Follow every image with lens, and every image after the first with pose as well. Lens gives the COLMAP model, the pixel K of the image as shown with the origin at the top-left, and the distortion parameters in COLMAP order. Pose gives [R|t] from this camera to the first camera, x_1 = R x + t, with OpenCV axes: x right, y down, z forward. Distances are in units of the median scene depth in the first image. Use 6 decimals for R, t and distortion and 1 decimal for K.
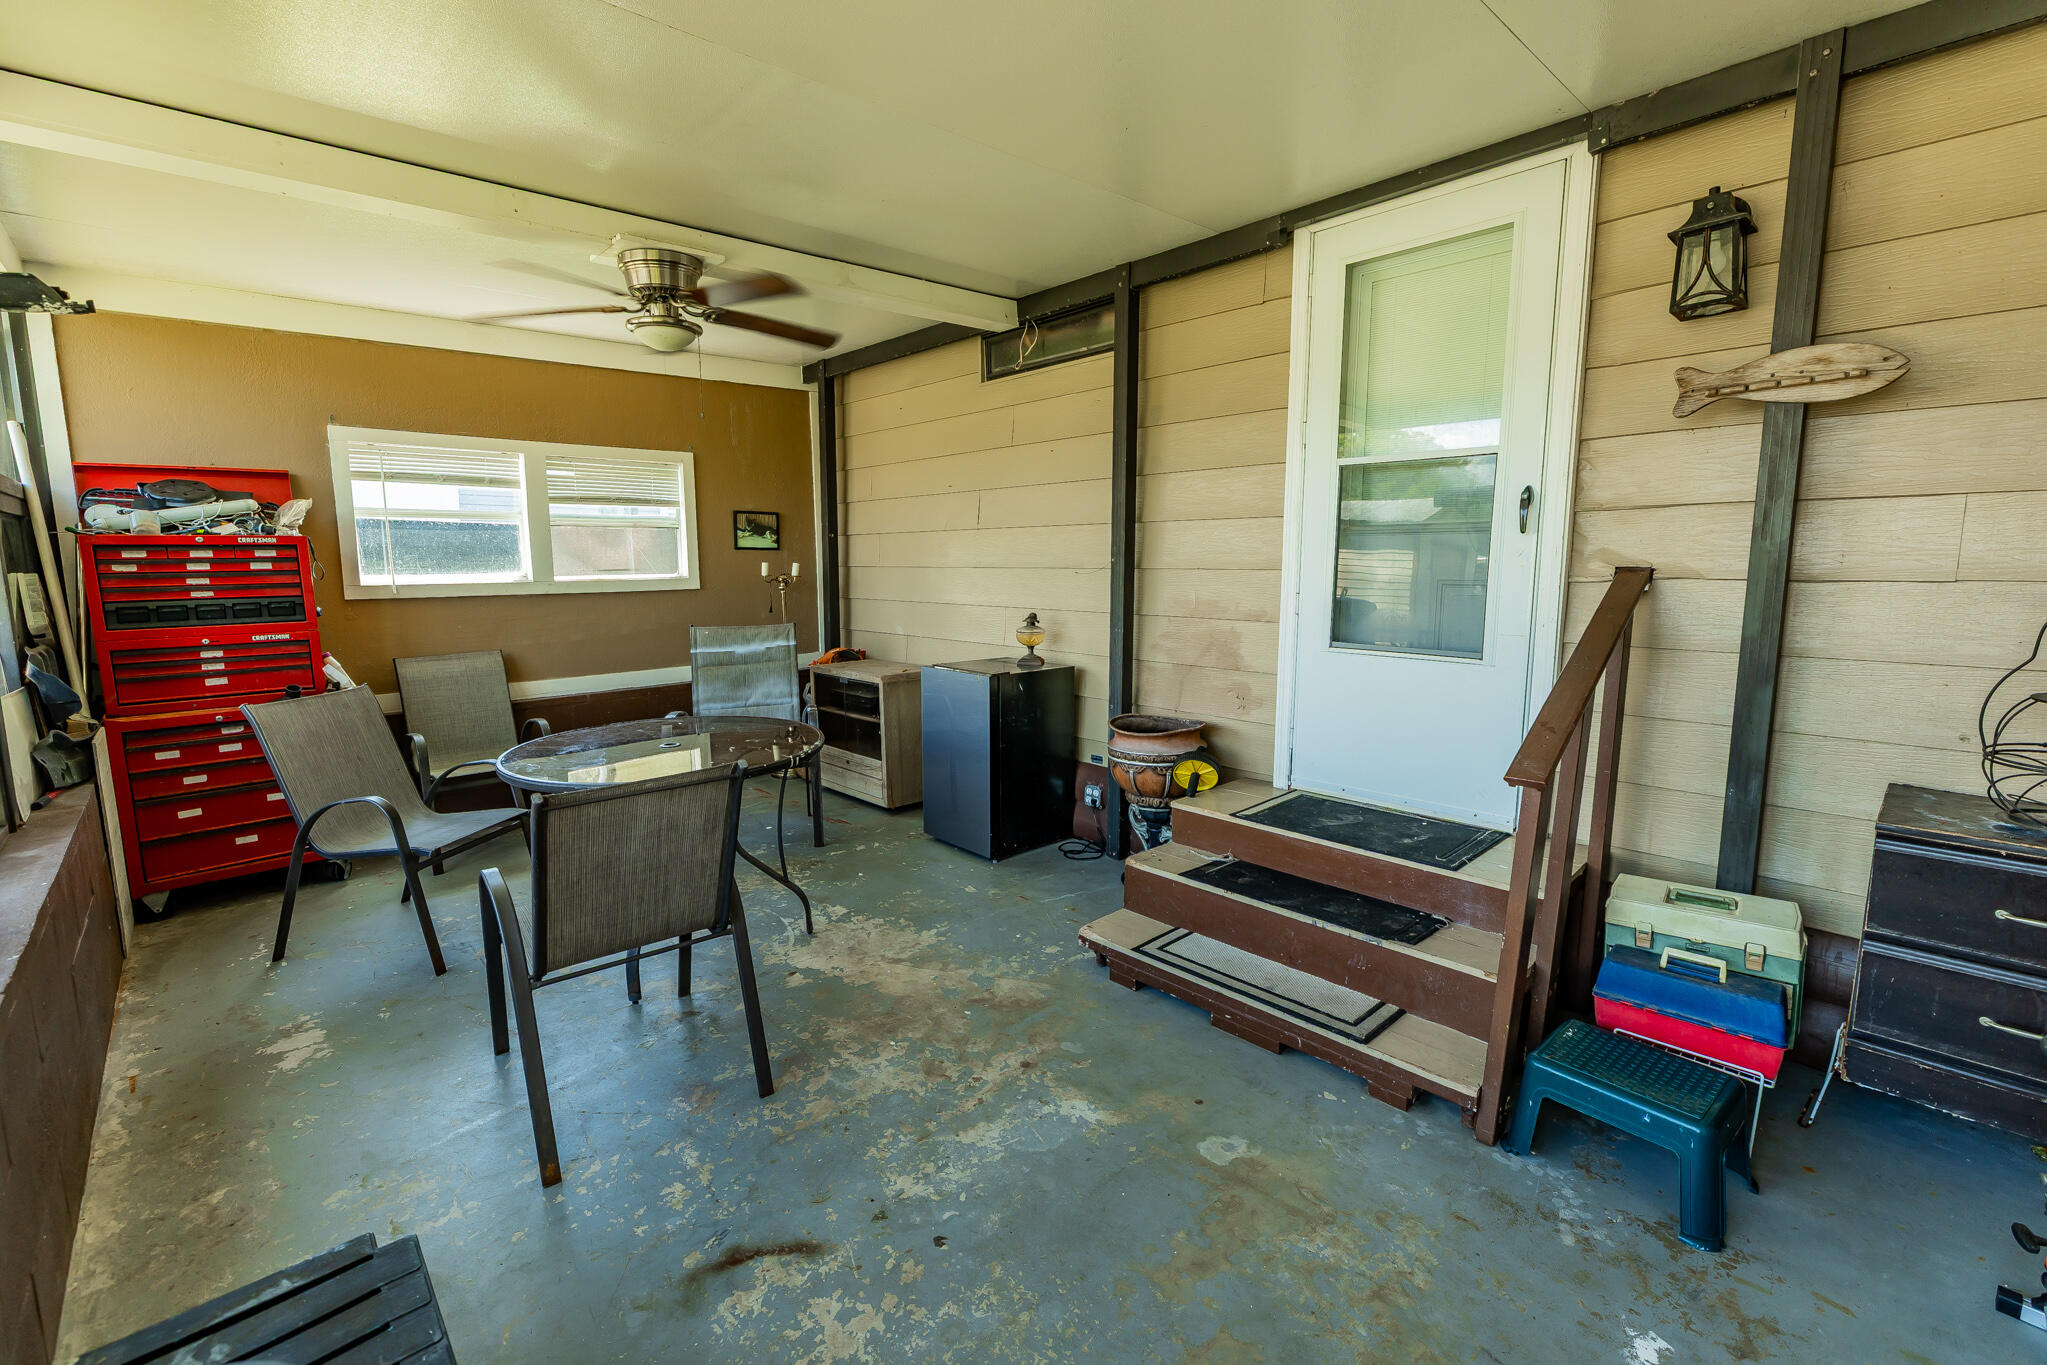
lens RADIAL K [[884.2, 0, 1044.9], [0, 884.2, 686.7], [0, 0, 1]] dist [0.000103, 0.001248]
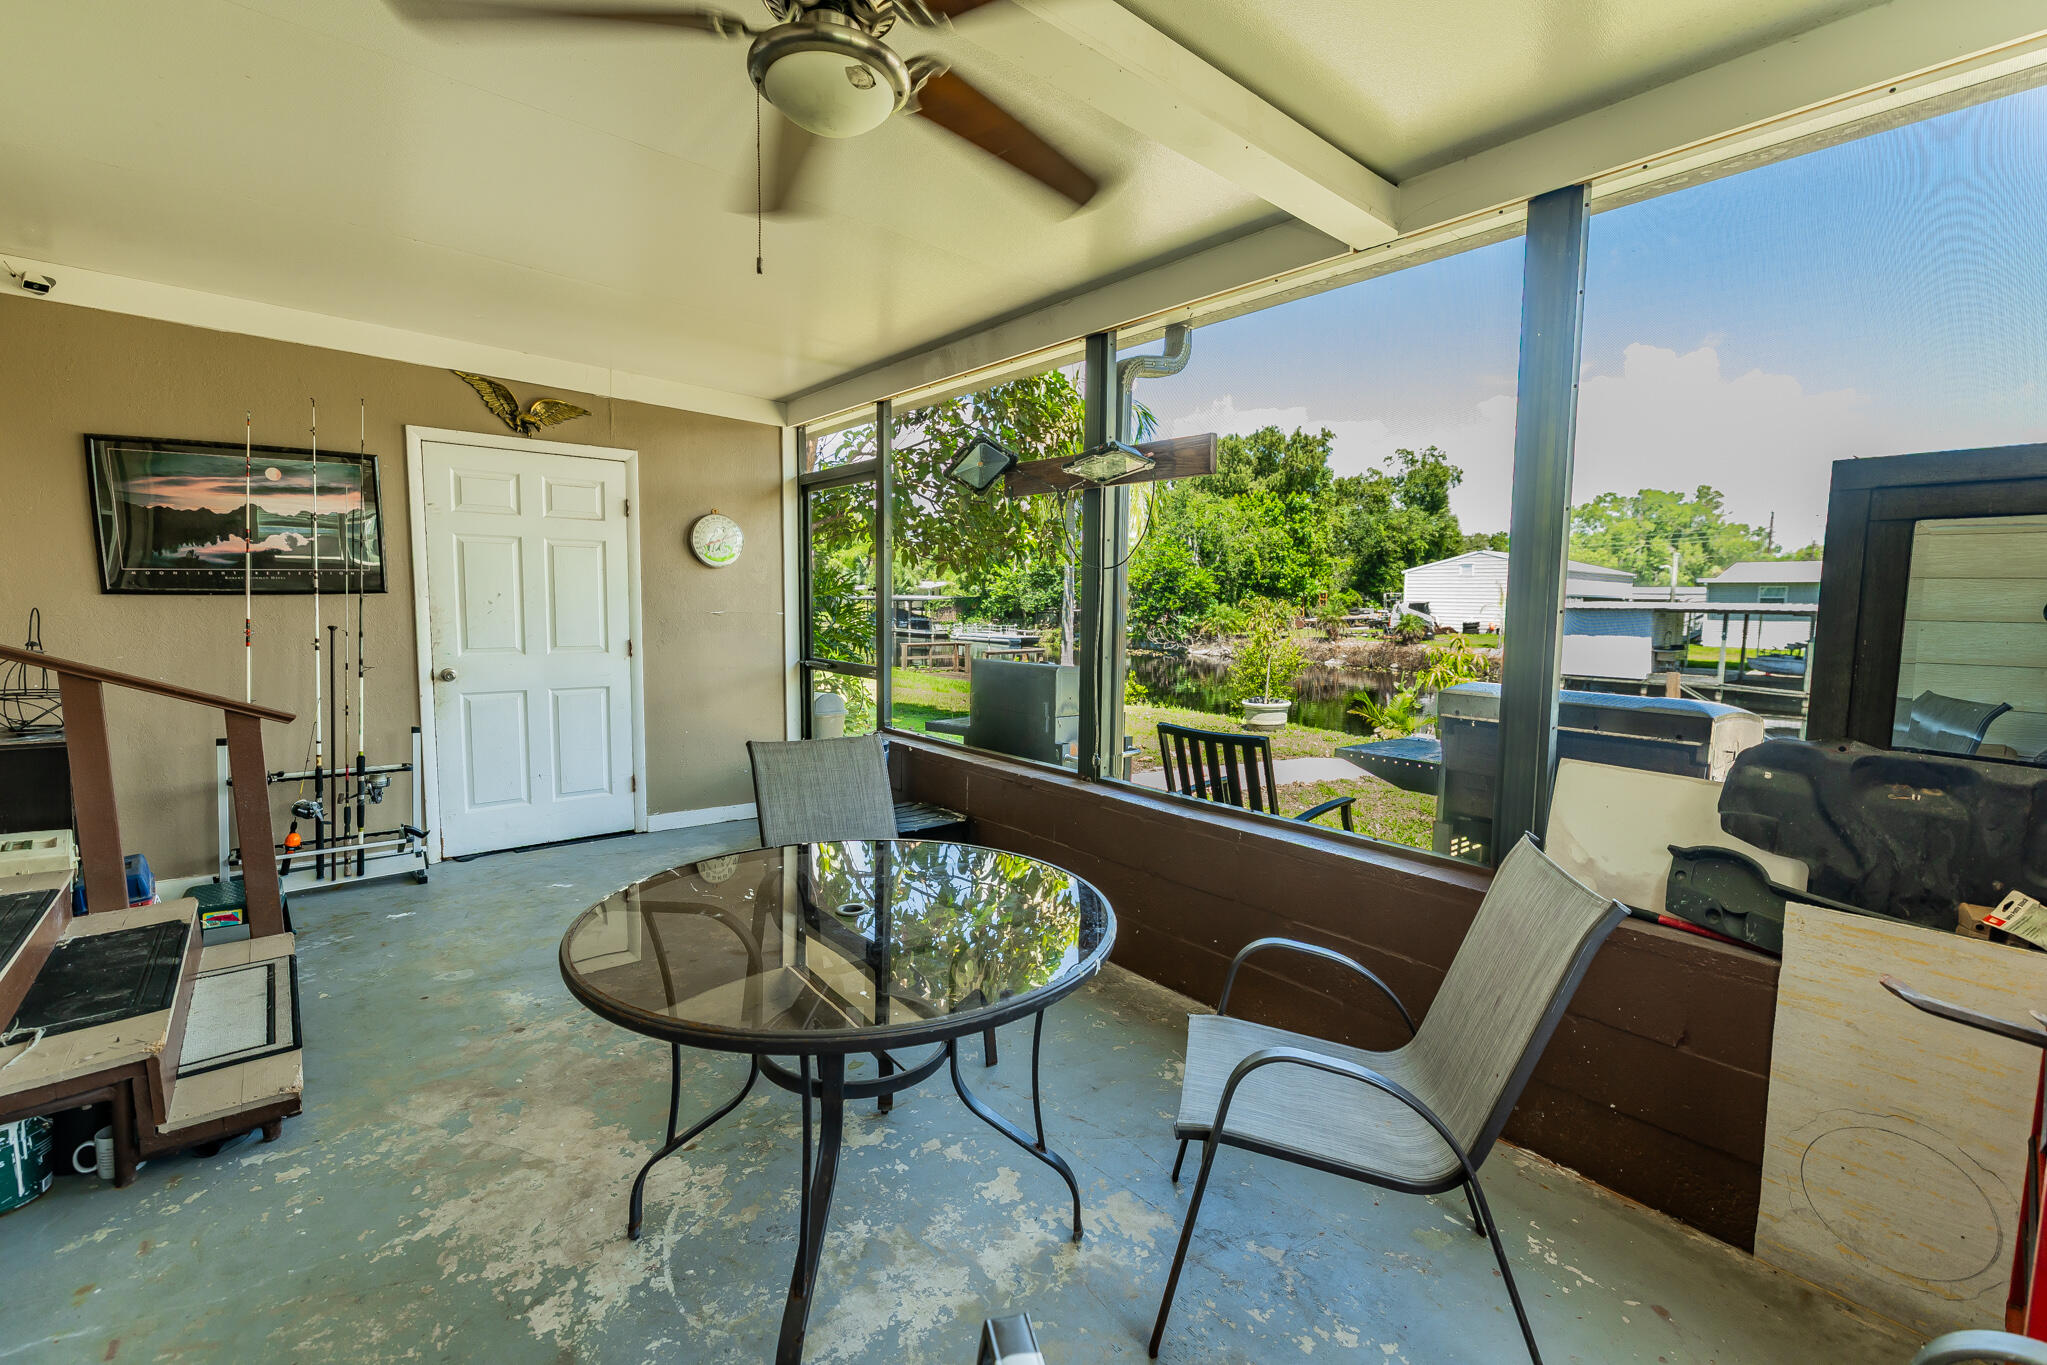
lens RADIAL K [[884.2, 0, 1044.9], [0, 884.2, 686.7], [0, 0, 1]] dist [0.000103, 0.001248]
pose [[-0.998652, -0.013817, 0.050031, -0.611347], [-0.001409, 0.970777, 0.239978, -0.225051], [-0.051885, 0.239584, -0.969488, 1.606611]]
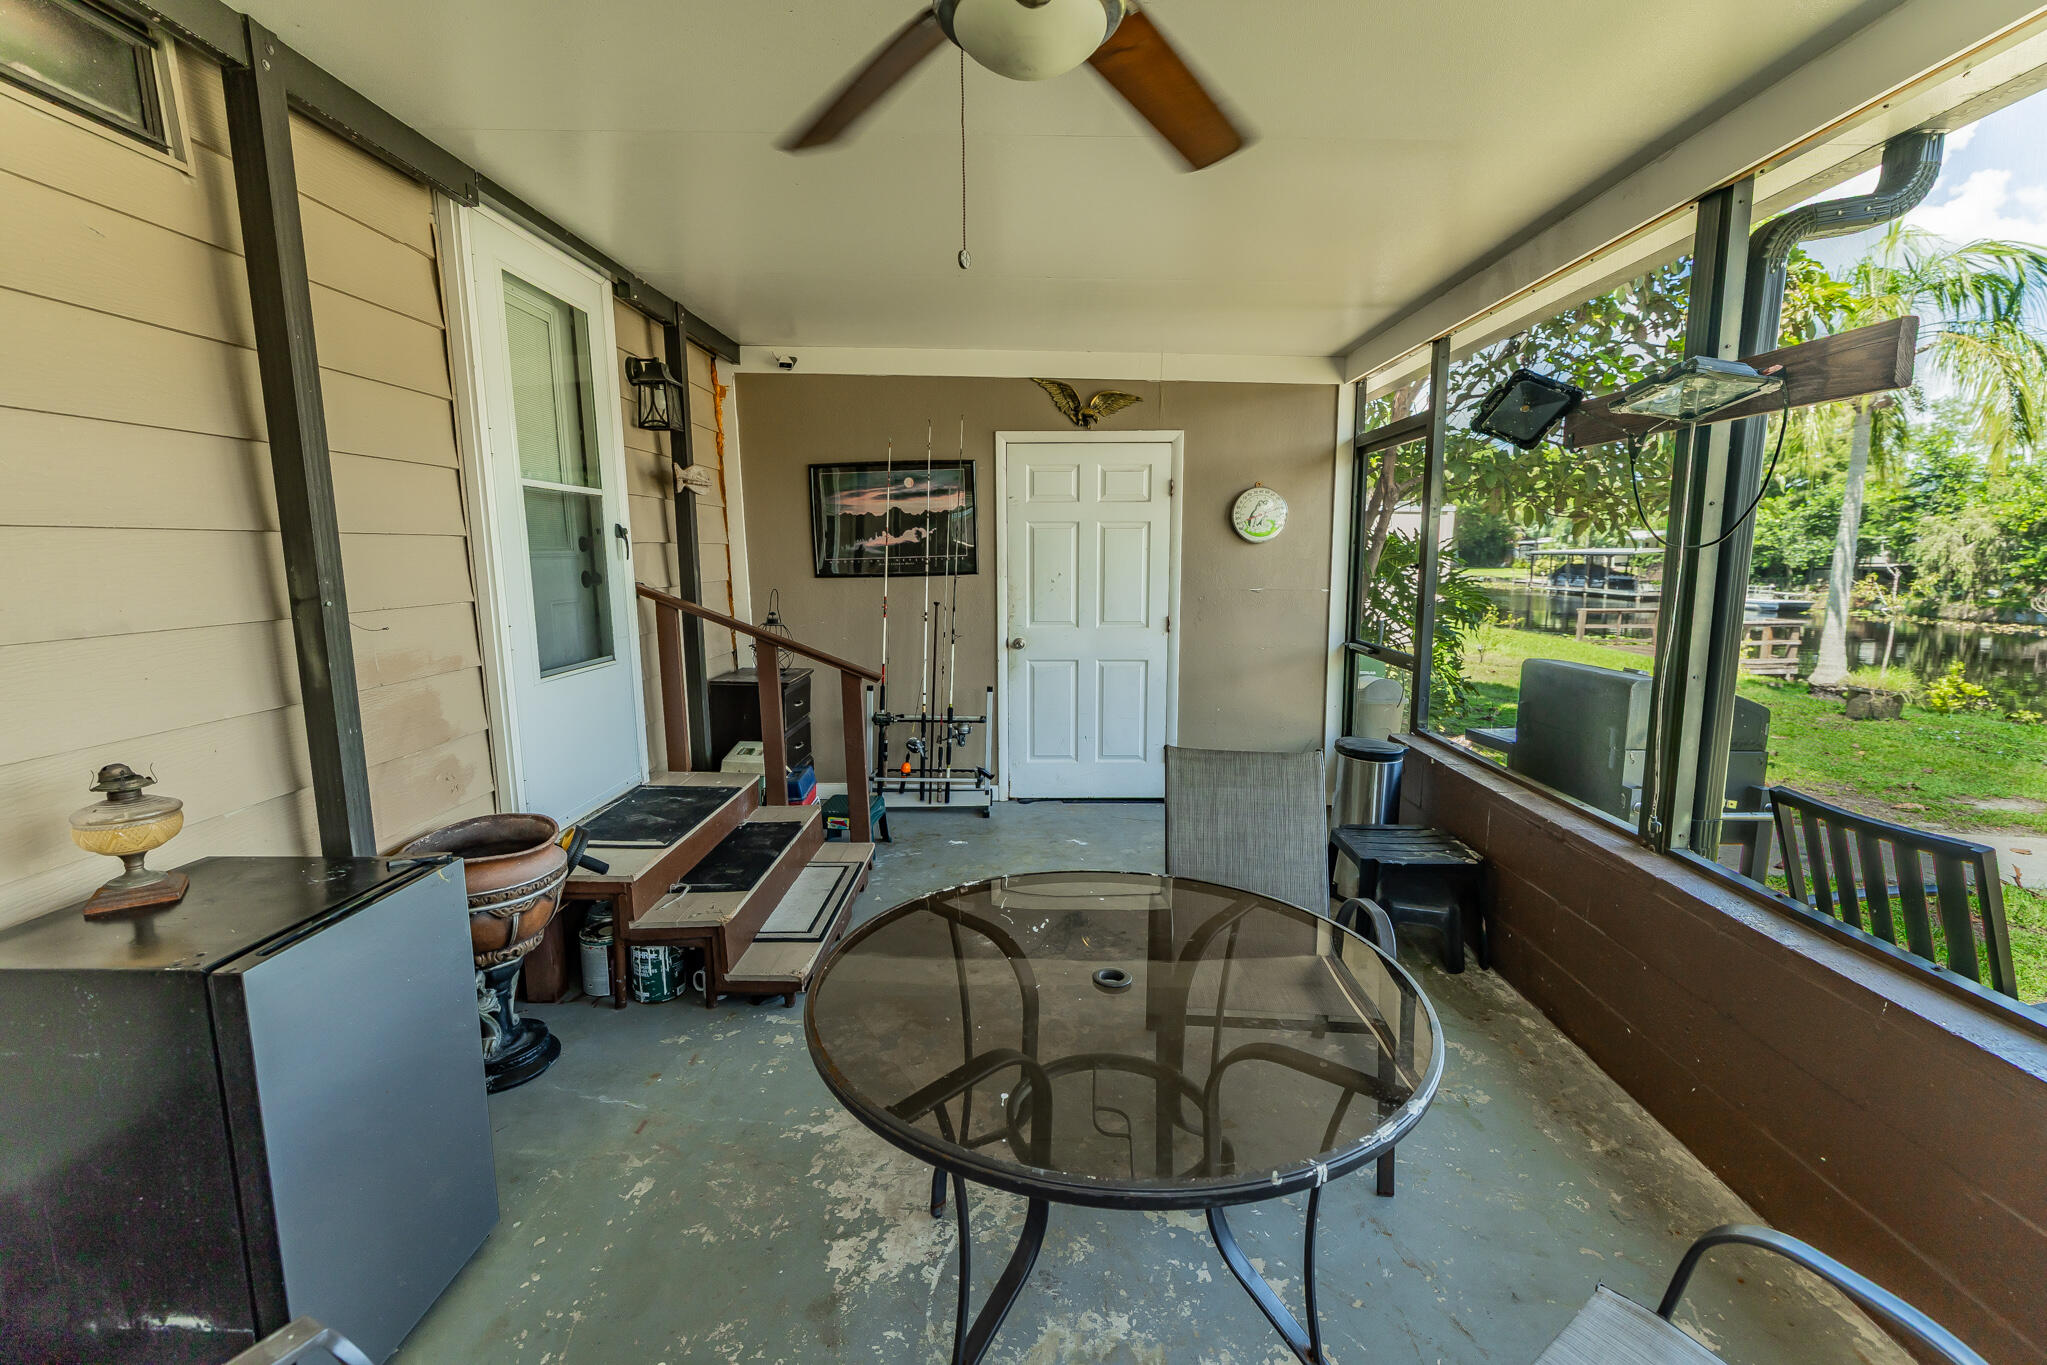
lens RADIAL K [[896.7, 0, 1023.5], [0, 896.7, 682.5], [0, 0, 1]] dist [-0.001394, 0.000486]
pose [[-0.710991, -0.096364, 0.696568, -0.771110], [0.105724, 0.964658, 0.241365, -0.235824], [-0.695208, 0.245253, -0.675675, 1.417002]]
